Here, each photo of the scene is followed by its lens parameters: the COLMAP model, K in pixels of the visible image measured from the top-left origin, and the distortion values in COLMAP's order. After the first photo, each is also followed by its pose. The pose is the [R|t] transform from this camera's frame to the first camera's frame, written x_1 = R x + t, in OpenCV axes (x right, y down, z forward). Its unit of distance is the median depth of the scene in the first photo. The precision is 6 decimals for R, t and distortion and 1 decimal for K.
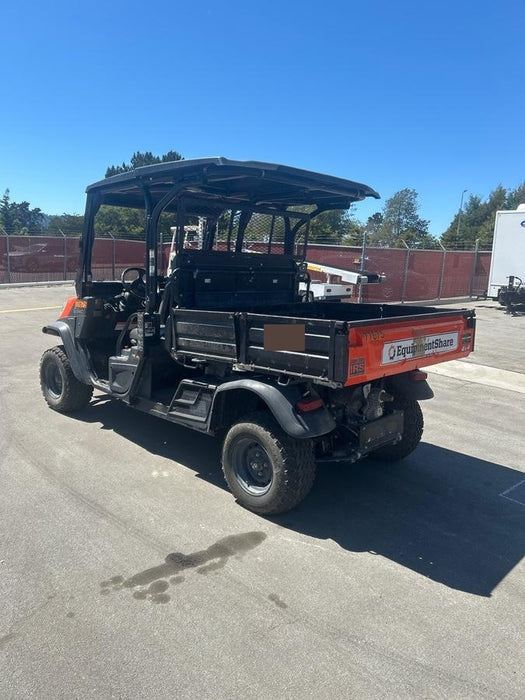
lens RADIAL K [[529.3, 0, 262.5], [0, 529.3, 350.0], [0, 0, 1]] dist [-0.001561, -0.000983]
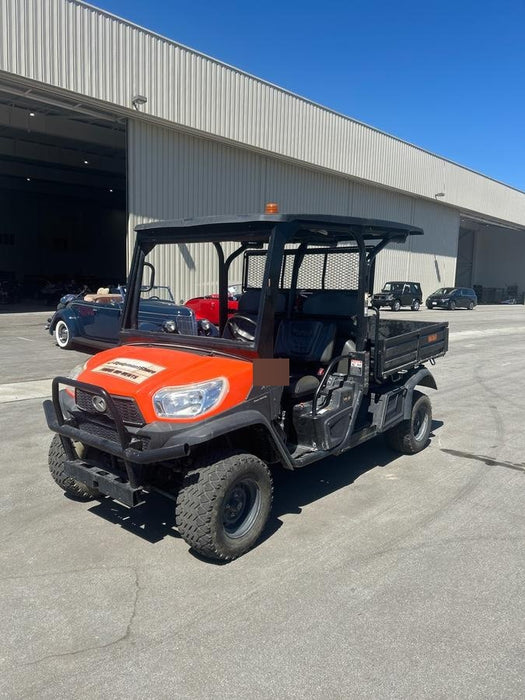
lens RADIAL K [[529.3, 0, 262.5], [0, 529.3, 350.0], [0, 0, 1]] dist [-0.001561, -0.000983]
pose [[-0.087549, -0.169012, 0.981718, -1.603735], [0.153913, 0.971373, 0.180957, -0.380583], [-0.984198, 0.166942, -0.059030, 1.616944]]
